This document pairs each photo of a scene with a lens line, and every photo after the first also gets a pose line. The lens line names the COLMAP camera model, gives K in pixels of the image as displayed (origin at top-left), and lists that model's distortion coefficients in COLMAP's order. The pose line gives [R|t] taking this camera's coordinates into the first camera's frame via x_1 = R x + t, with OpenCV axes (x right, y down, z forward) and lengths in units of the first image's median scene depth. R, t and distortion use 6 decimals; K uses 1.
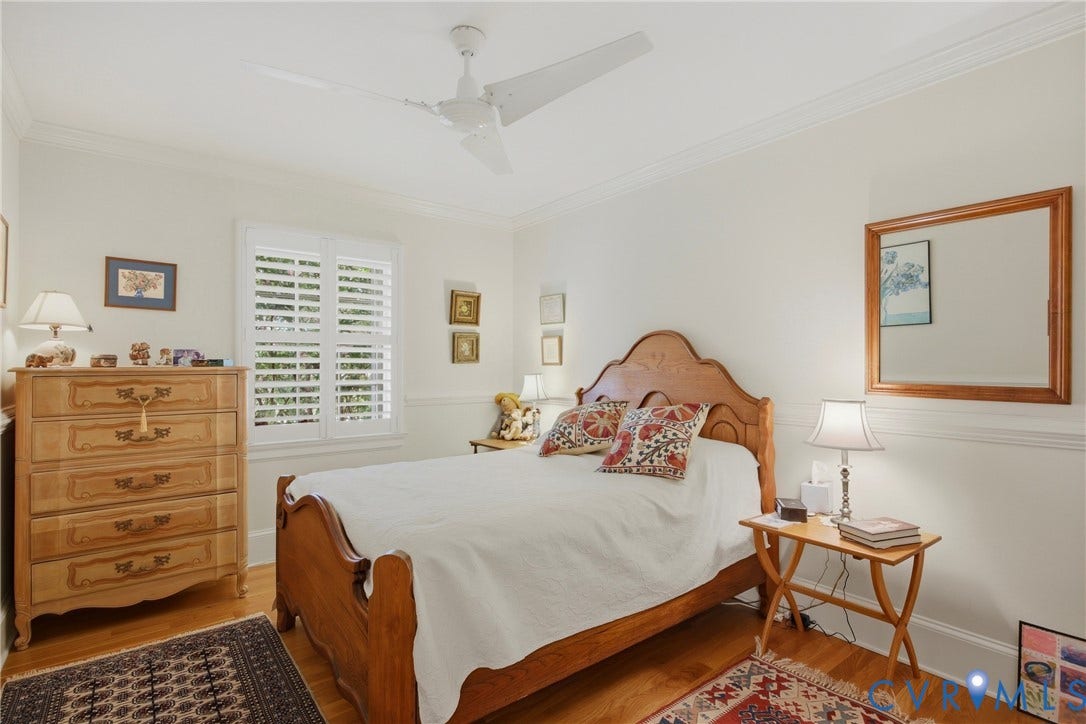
lens RADIAL K [[559.3, 0, 556.9], [0, 559.3, 367.3], [0, 0, 1]] dist [0.001529, 0.000920]
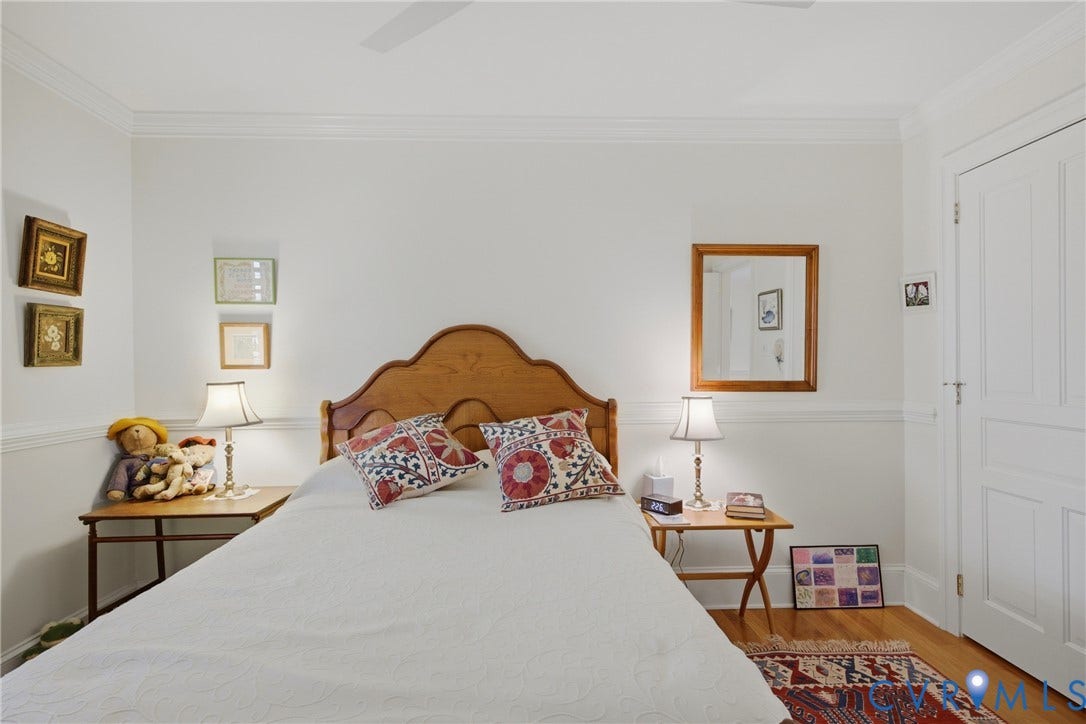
lens RADIAL K [[559.3, 0, 556.9], [0, 559.3, 367.3], [0, 0, 1]] dist [0.001529, 0.000920]
pose [[0.566335, -0.007335, 0.824142, -0.448847], [0.008798, 0.999957, 0.002854, -0.004852], [-0.824128, 0.005634, 0.566376, 0.463913]]
